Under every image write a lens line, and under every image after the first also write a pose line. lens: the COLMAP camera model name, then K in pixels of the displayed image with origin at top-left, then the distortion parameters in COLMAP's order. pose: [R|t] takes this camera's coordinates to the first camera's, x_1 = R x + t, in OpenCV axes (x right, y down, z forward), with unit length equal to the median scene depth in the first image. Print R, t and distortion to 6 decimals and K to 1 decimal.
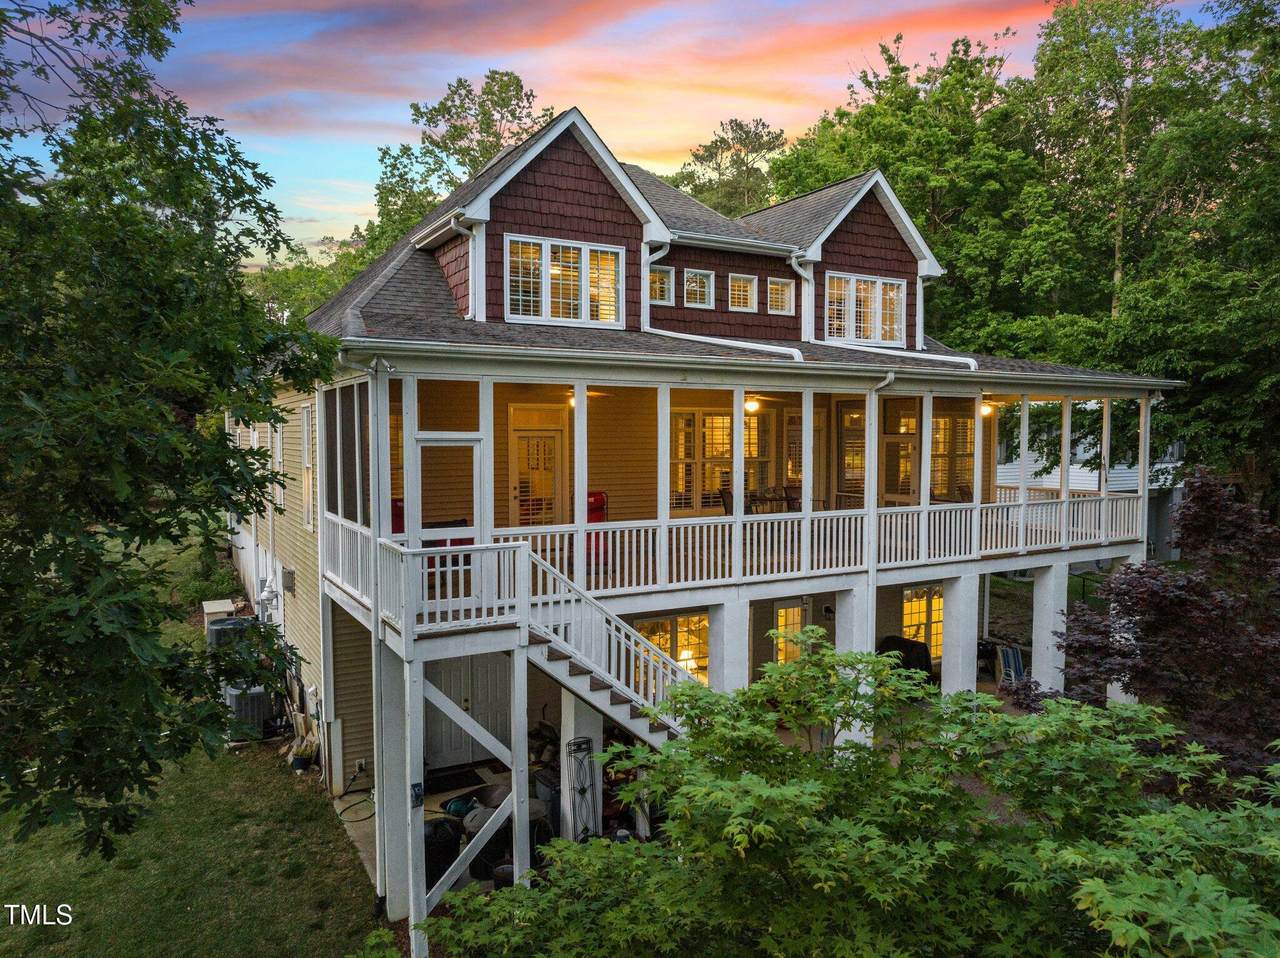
lens RADIAL K [[896.3, 0, 640.0], [0, 896.3, 479.0], [0, 0, 1]] dist [0.001416, 0.000212]
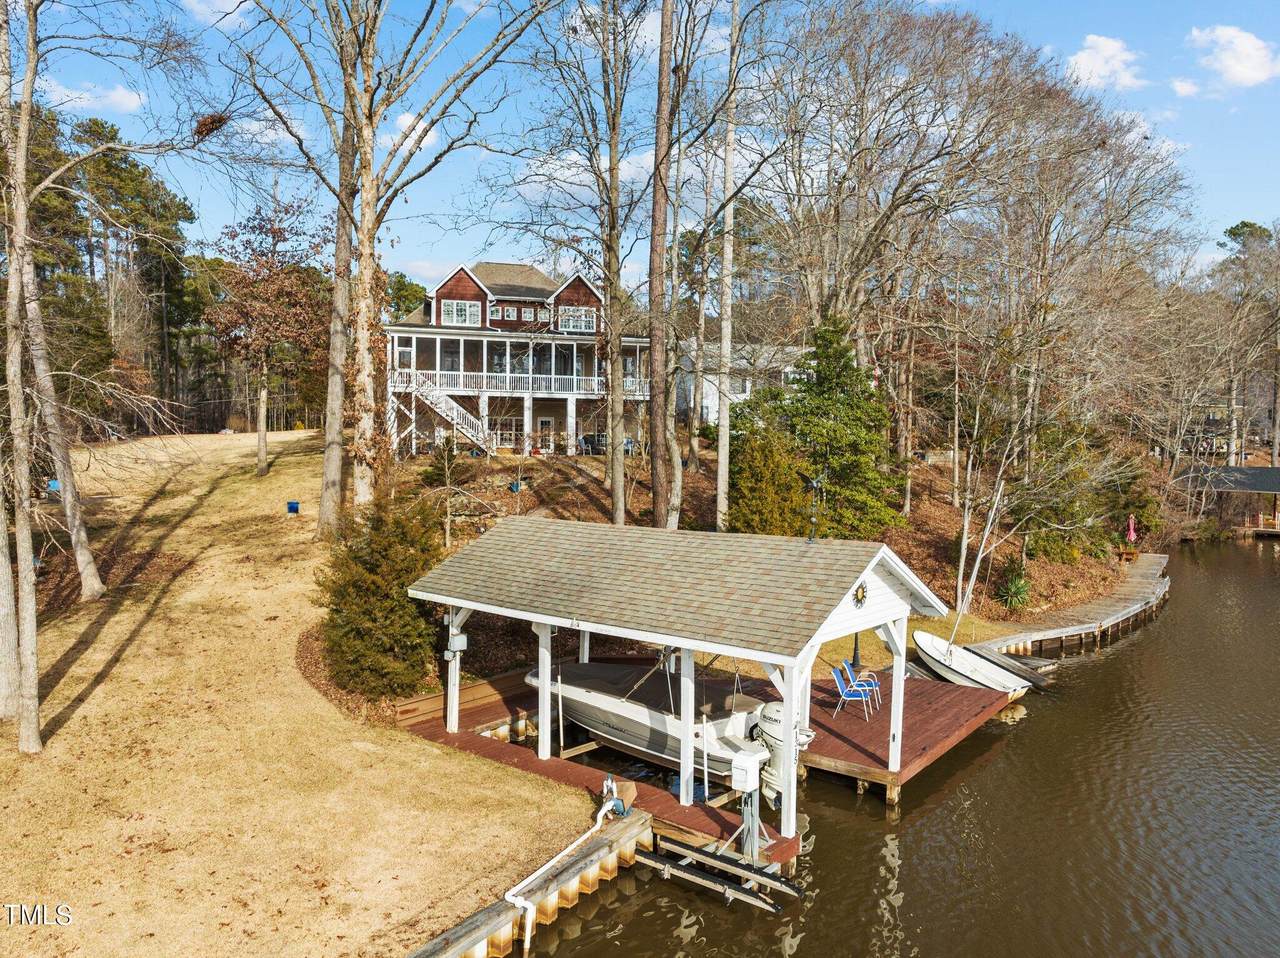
lens RADIAL K [[892.5, 0, 640.0], [0, 892.5, 479.0], [0, 0, 1]] dist [-0.074681, -0.000359]
pose [[0.972749, 0.016414, -0.231279, 1.302825], [-0.022065, 0.999517, -0.021869, 0.445576], [0.230809, 0.026376, 0.972642, -1.999505]]
